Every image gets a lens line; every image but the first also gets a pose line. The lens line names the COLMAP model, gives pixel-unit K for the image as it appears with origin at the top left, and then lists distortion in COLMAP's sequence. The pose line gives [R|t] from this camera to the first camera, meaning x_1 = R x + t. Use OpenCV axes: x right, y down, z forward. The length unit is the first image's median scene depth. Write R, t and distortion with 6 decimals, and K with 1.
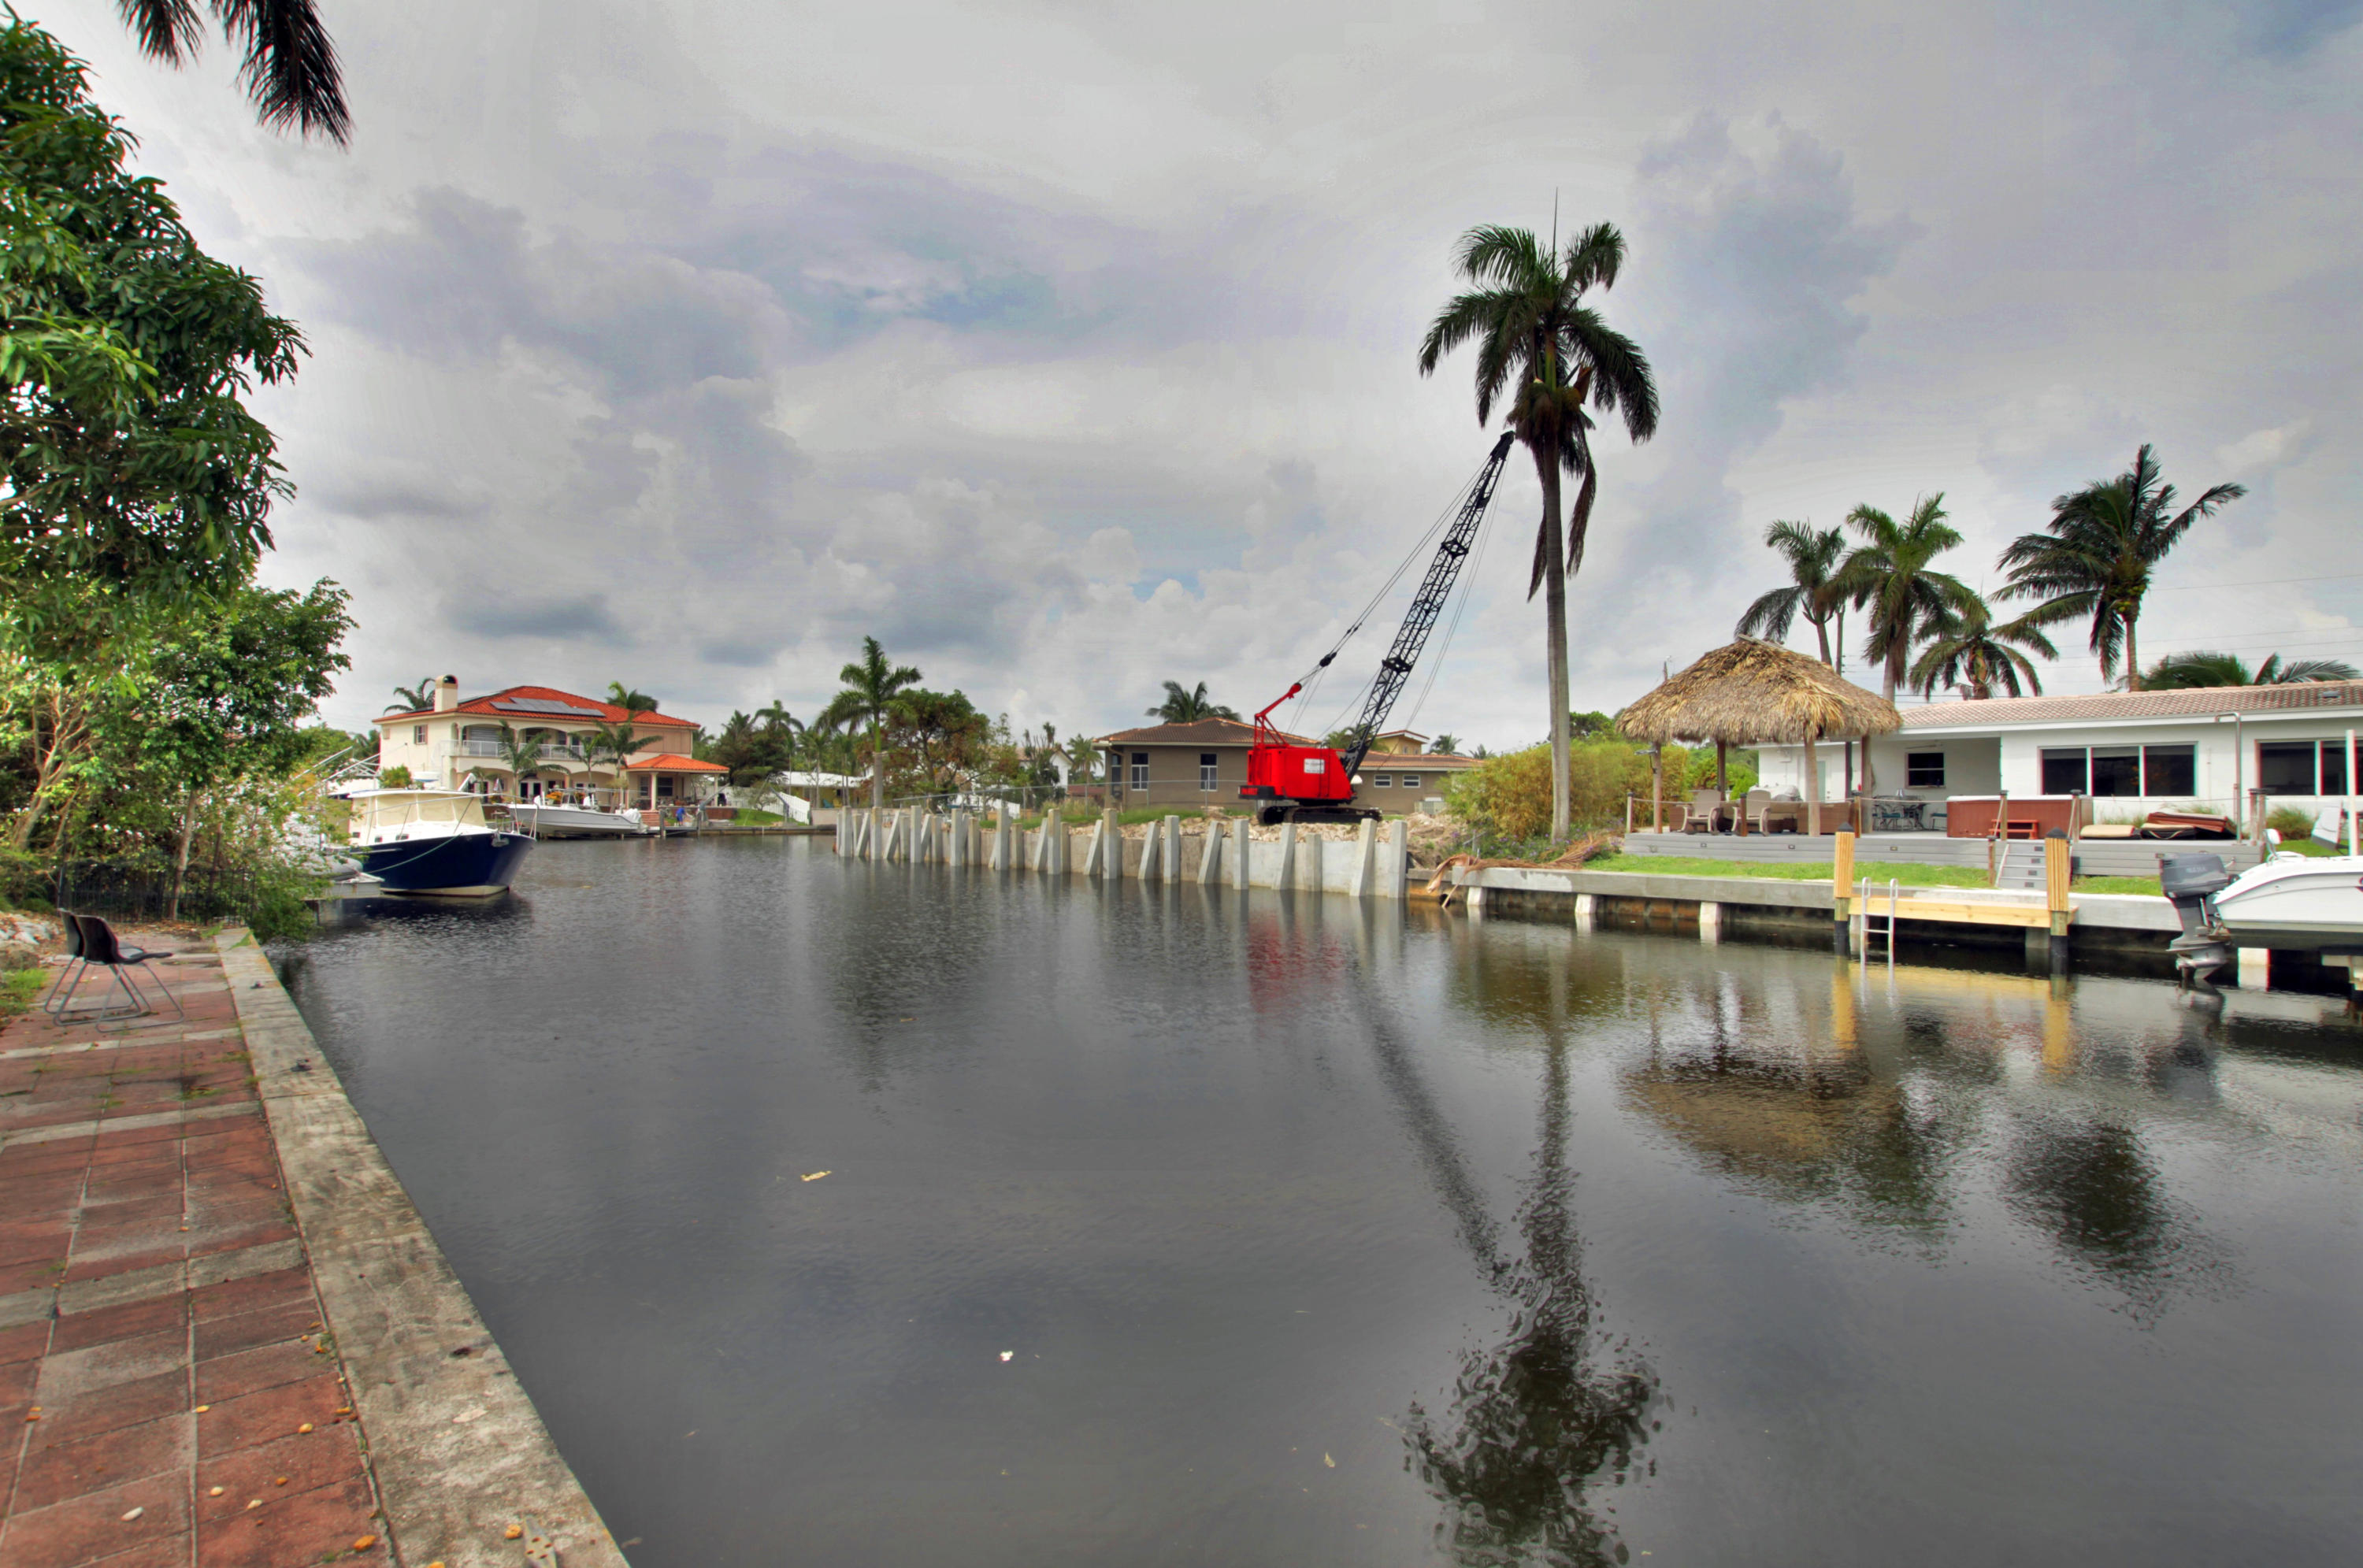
lens RADIAL K [[1112.8, 0, 1194.6], [0, 1112.8, 794.9], [0, 0, 1]] dist [-0.035604, 0.006606]
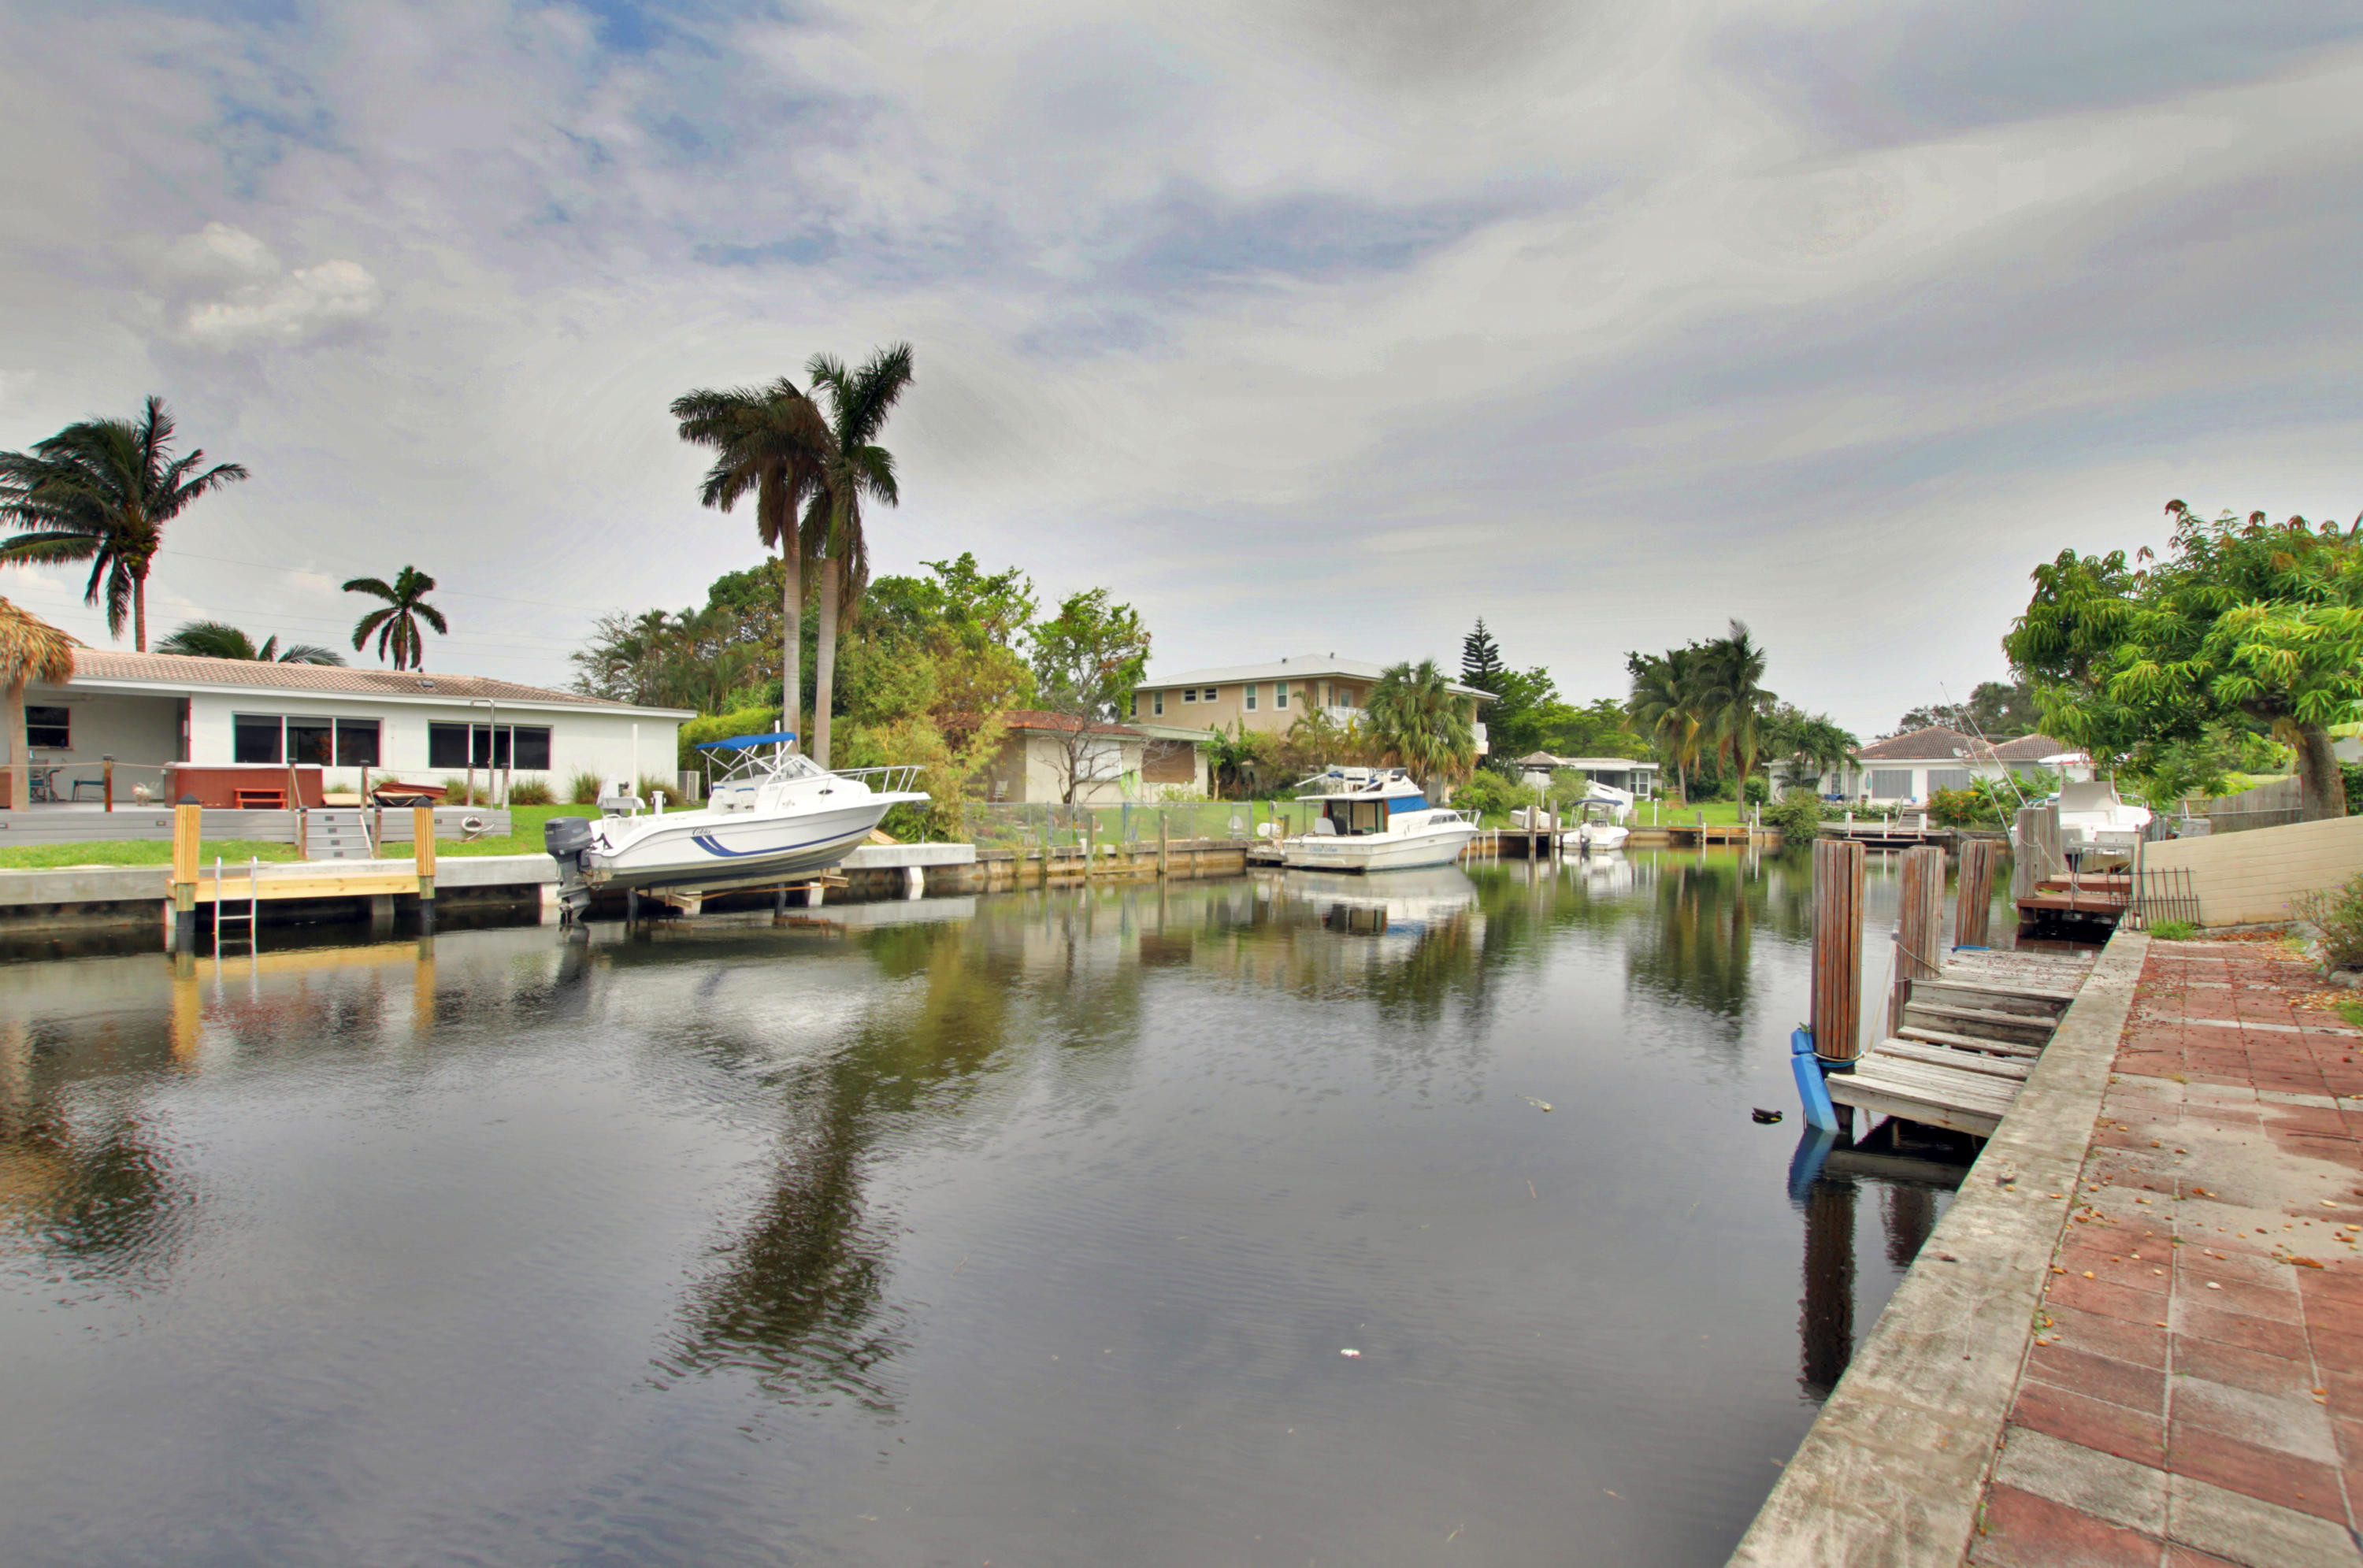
lens RADIAL K [[1098.8, 0, 1189.5], [0, 1098.8, 802.2], [0, 0, 1]] dist [-0.034669, 0.005159]
pose [[-0.068781, -0.015945, 0.997504, -0.326085], [-0.023712, 0.999616, 0.014344, 0.002258], [-0.997350, -0.022666, -0.069133, 0.351200]]
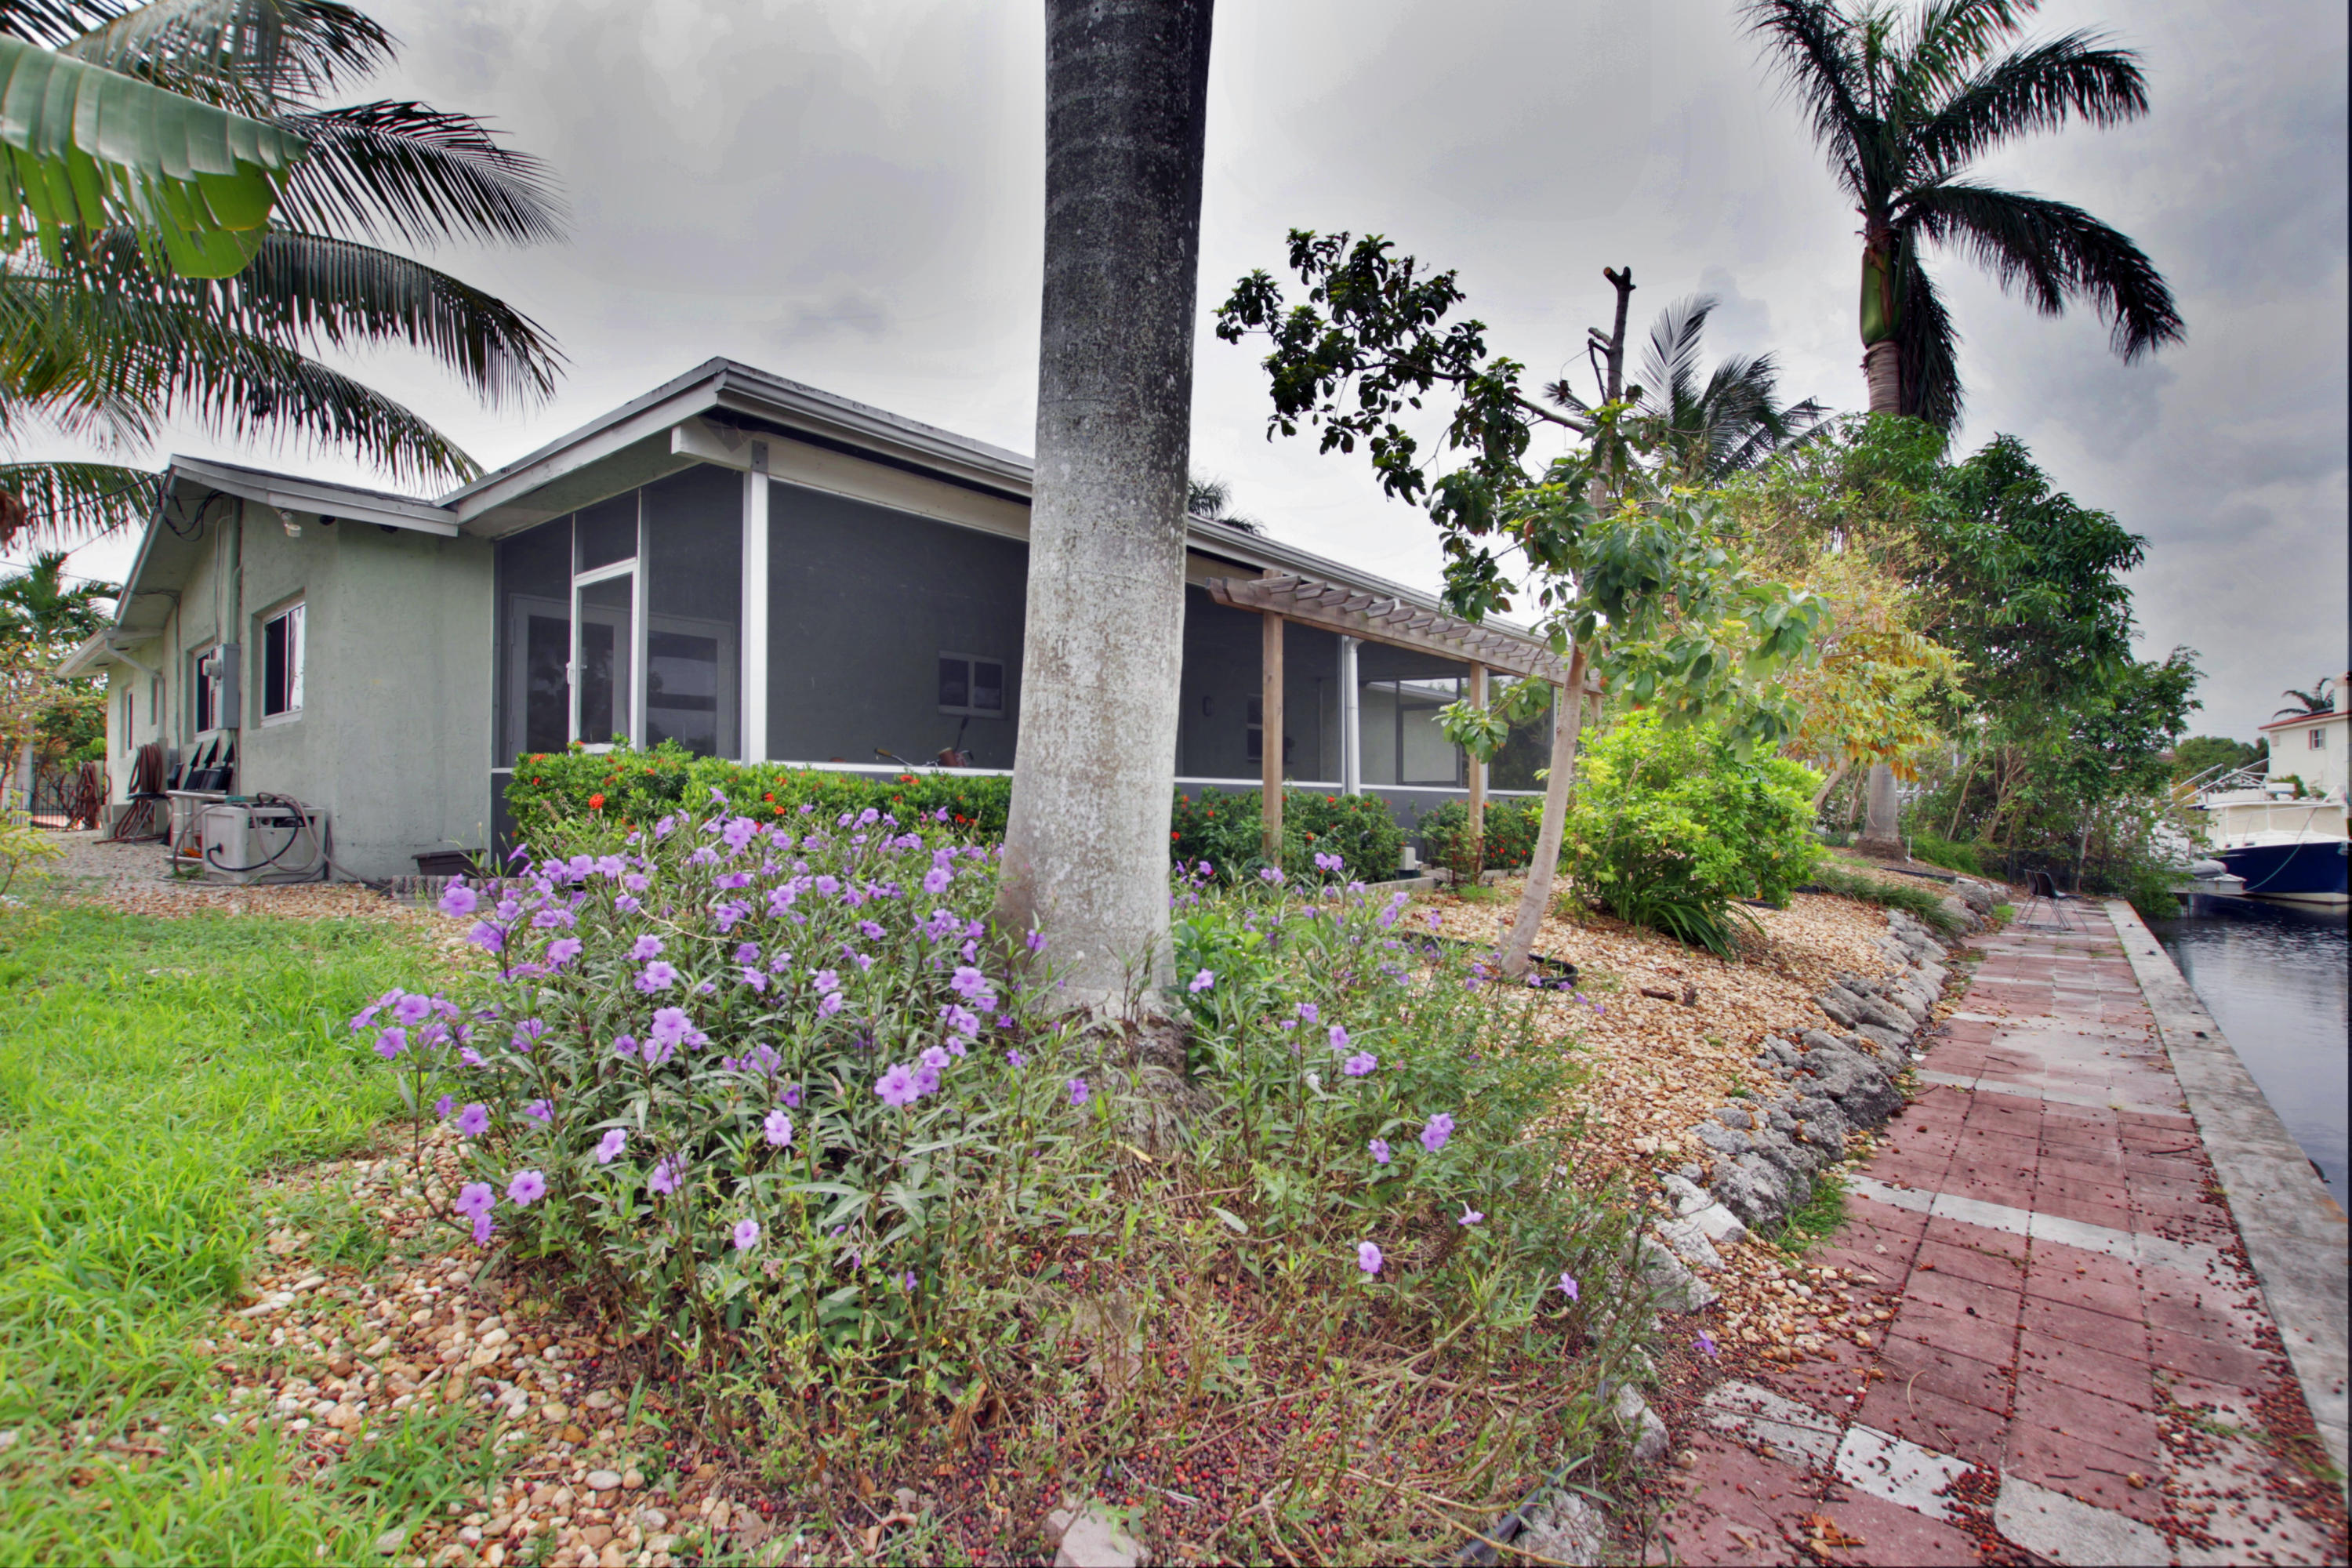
lens RADIAL K [[1093.8, 0, 1184.0], [0, 1093.8, 802.2], [0, 0, 1]] dist [-0.034669, 0.005159]
pose [[0.127782, -0.012914, -0.991718, 0.122452], [0.008976, 0.999889, -0.011864, -0.000848], [0.991762, -0.007386, 0.127883, -0.137363]]
